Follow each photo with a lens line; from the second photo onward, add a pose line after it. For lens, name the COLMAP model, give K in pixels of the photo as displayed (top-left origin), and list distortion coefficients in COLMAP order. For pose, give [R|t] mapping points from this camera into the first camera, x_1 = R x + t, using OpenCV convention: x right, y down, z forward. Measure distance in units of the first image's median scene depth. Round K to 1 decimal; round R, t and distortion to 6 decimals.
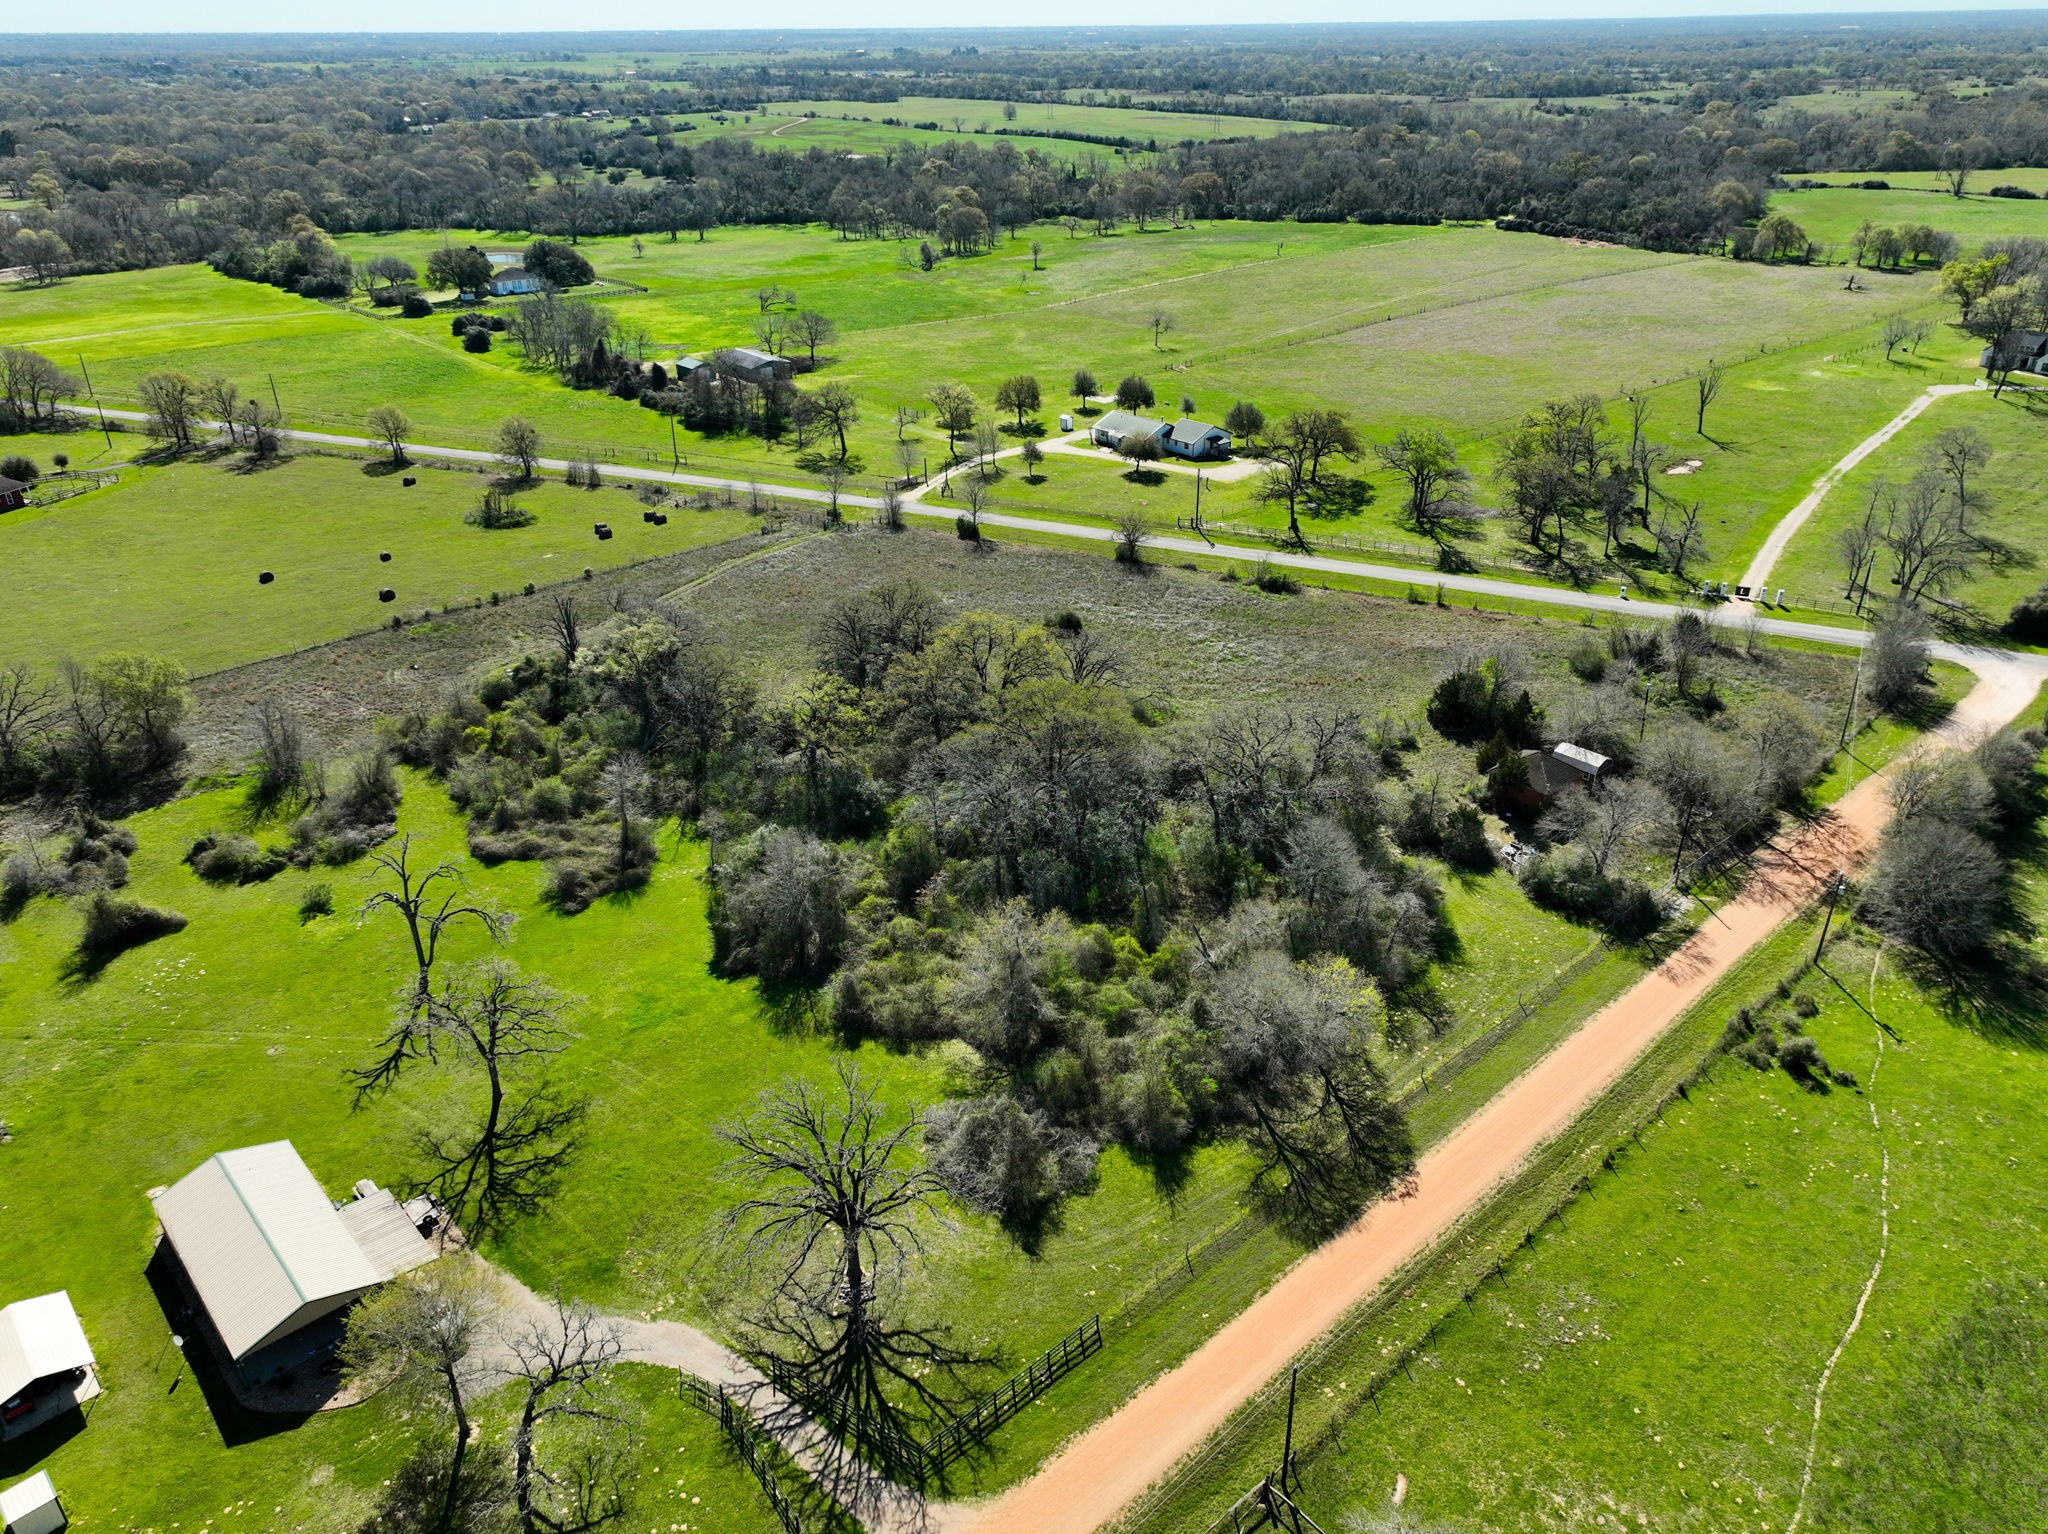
lens RADIAL K [[1435.0, 0, 1026.1], [0, 1435.0, 777.5], [0, 0, 1]] dist [0.001150, 0.014734]
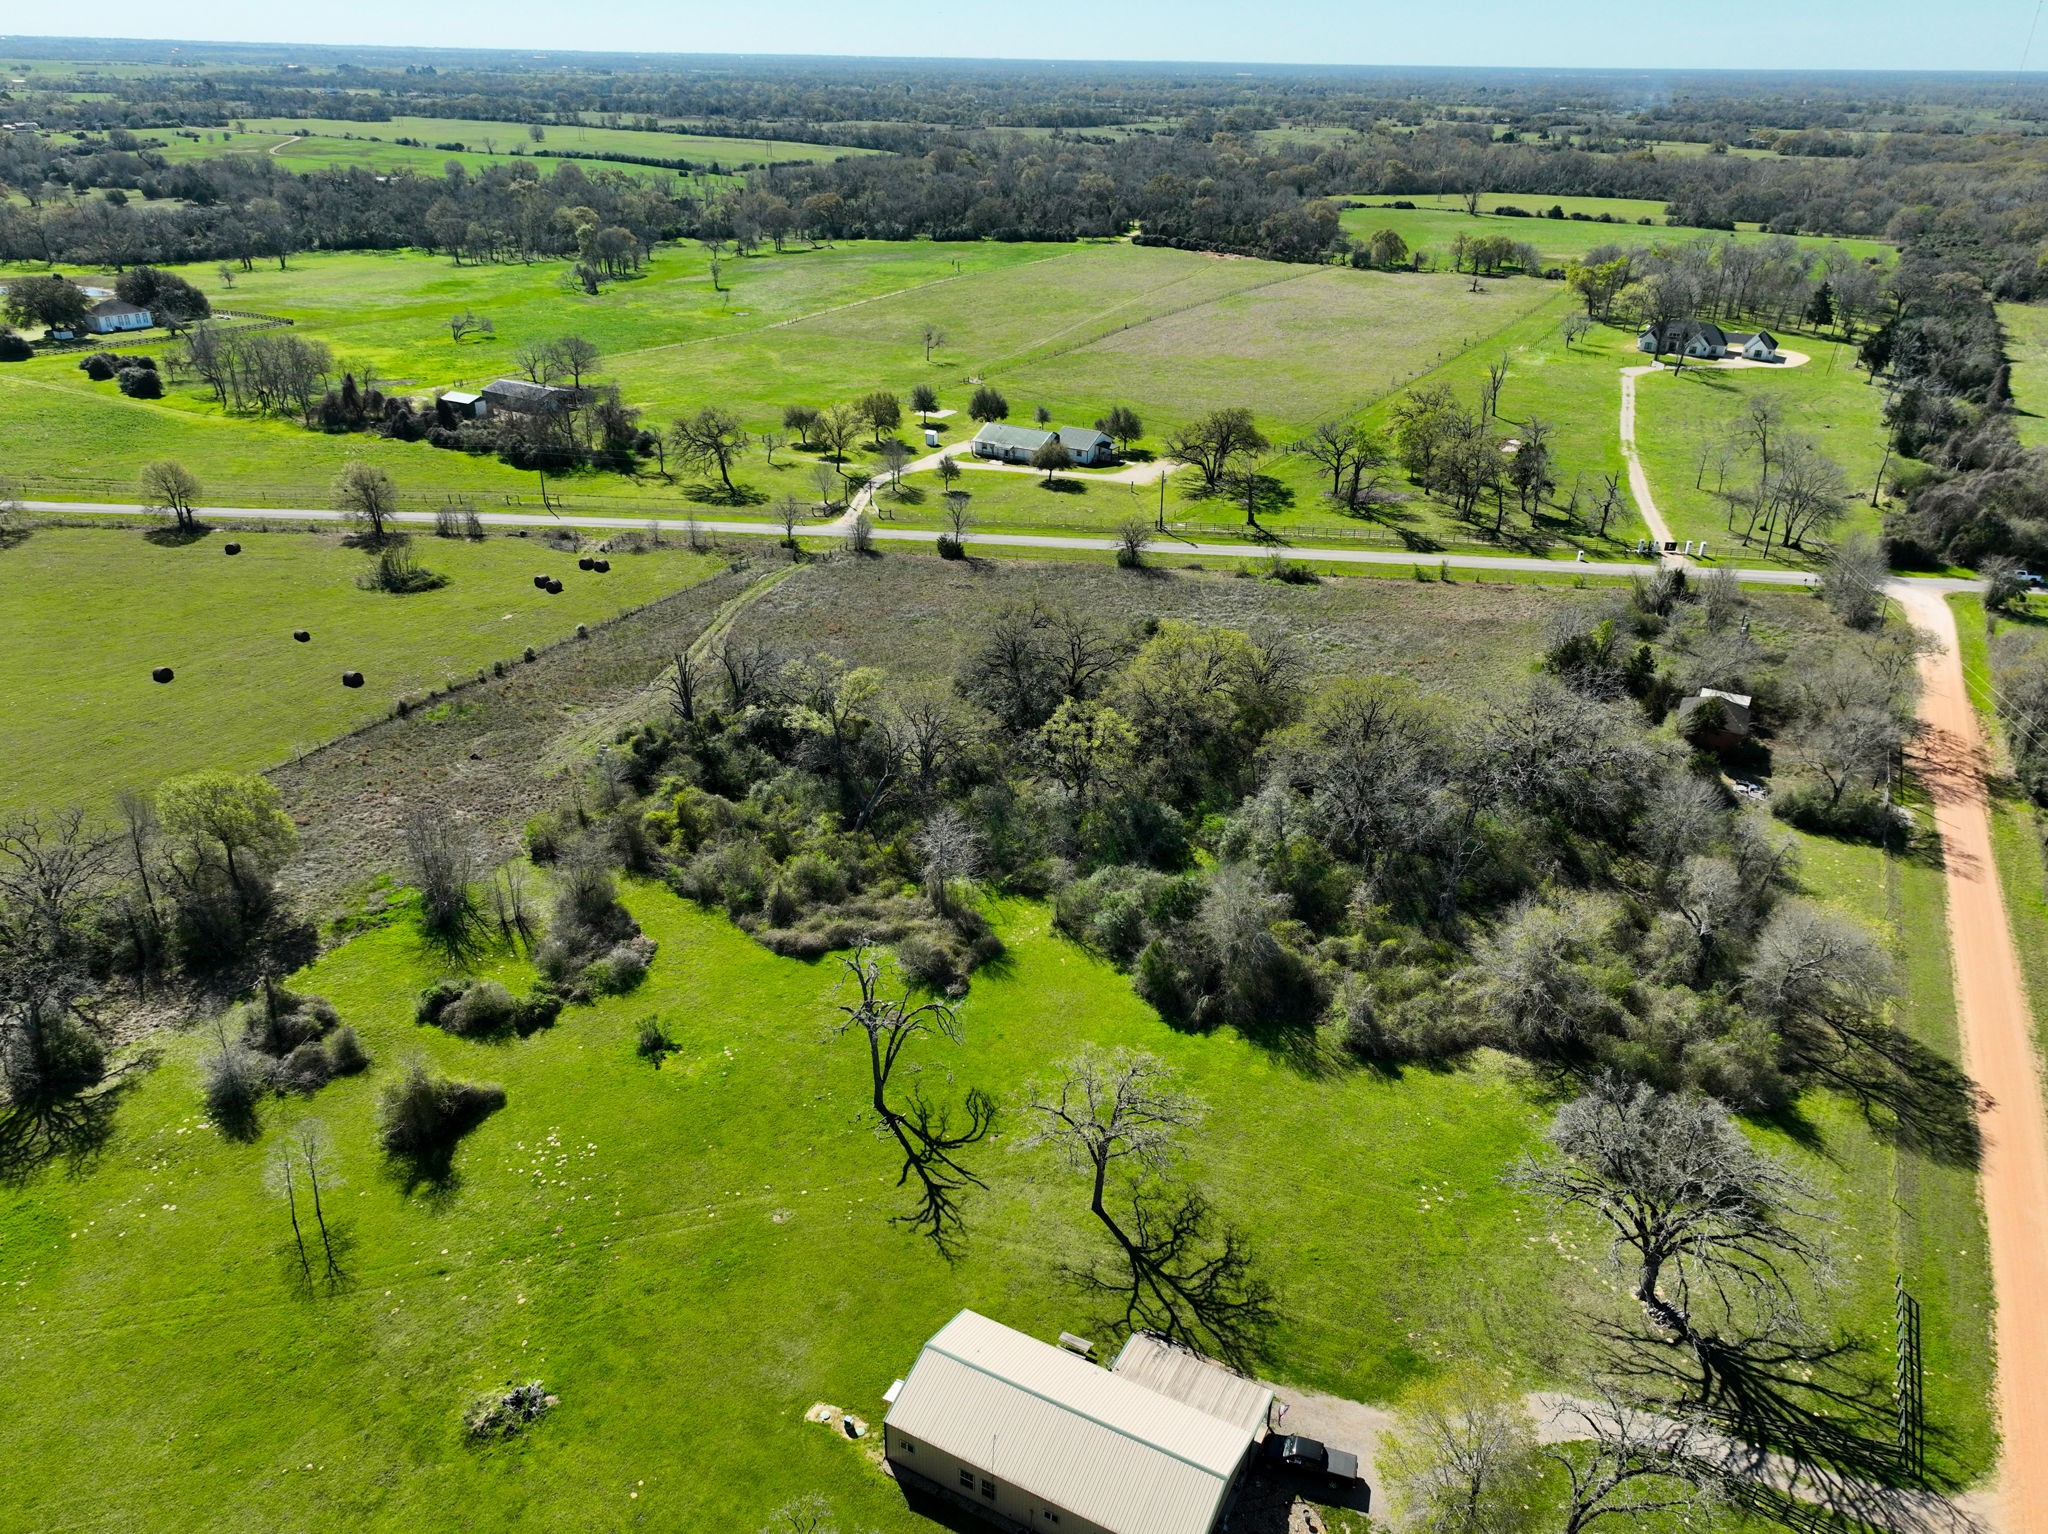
lens RADIAL K [[1435.0, 0, 1026.1], [0, 1435.0, 777.5], [0, 0, 1]] dist [0.001150, 0.014734]
pose [[0.941424, -0.128168, 0.311921, -0.511033], [0.133529, 0.991036, 0.004205, -0.034099], [-0.309664, 0.037691, 0.950099, 0.147179]]
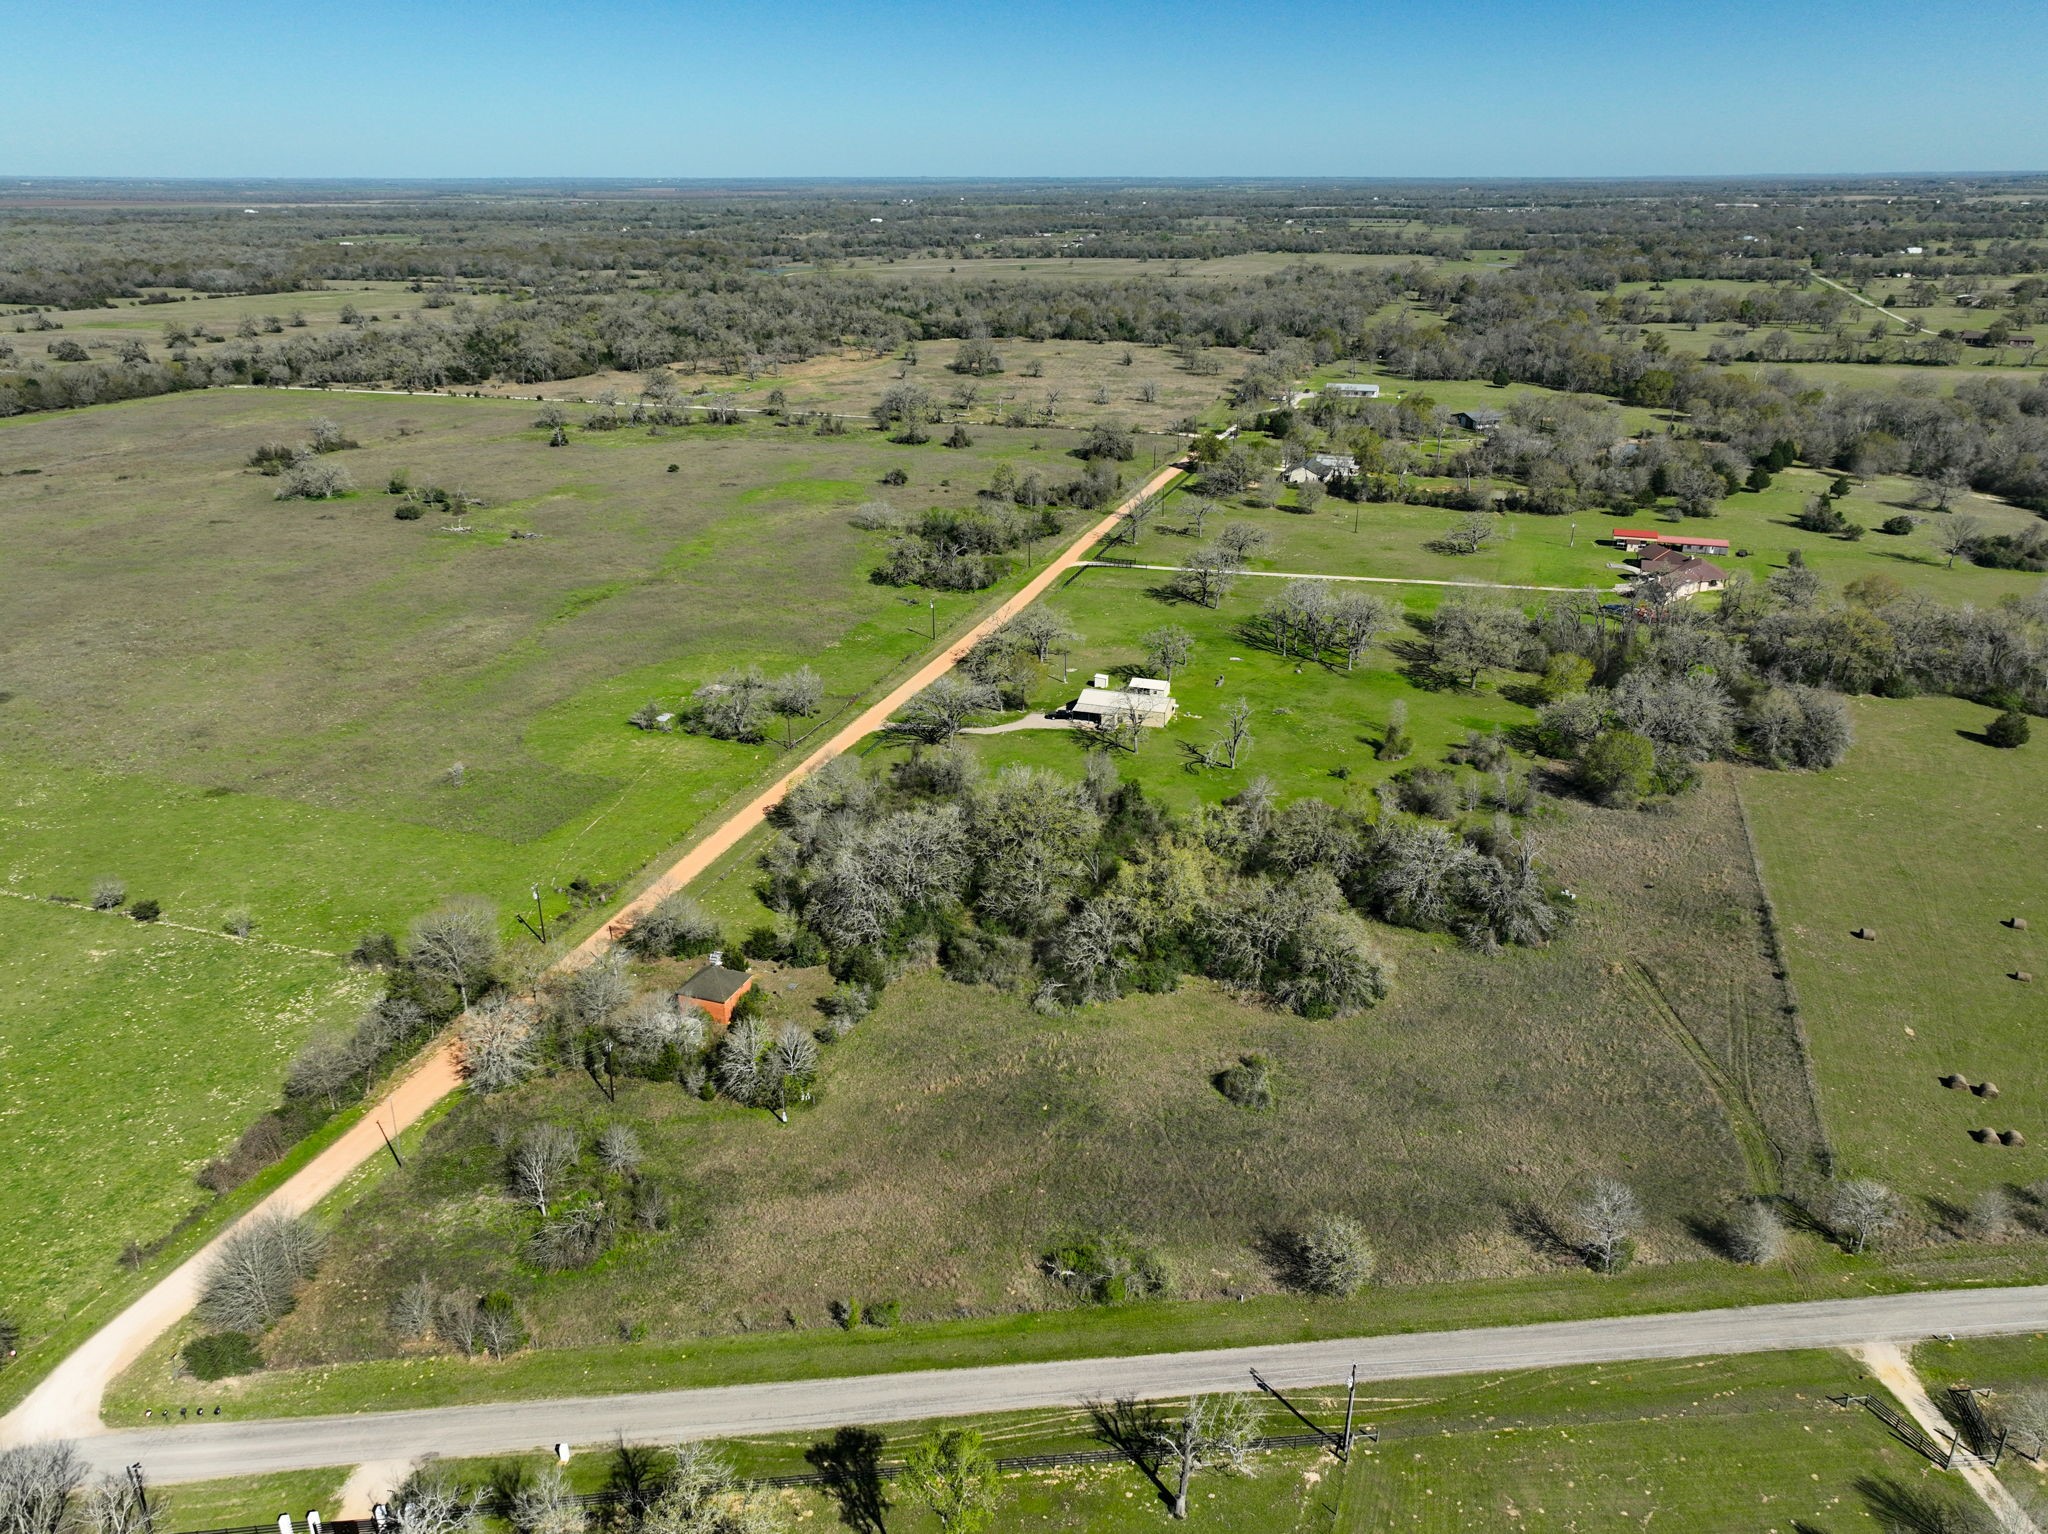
lens RADIAL K [[1466.4, 0, 1024.0], [0, 1466.4, 767.0], [0, 0, 1]] dist [0.008339, 0.009103]
pose [[-0.877376, 0.189668, -0.440725, 0.691344], [-0.215306, 0.665241, 0.714911, -1.158343], [0.428784, 0.722136, -0.542830, 1.785468]]
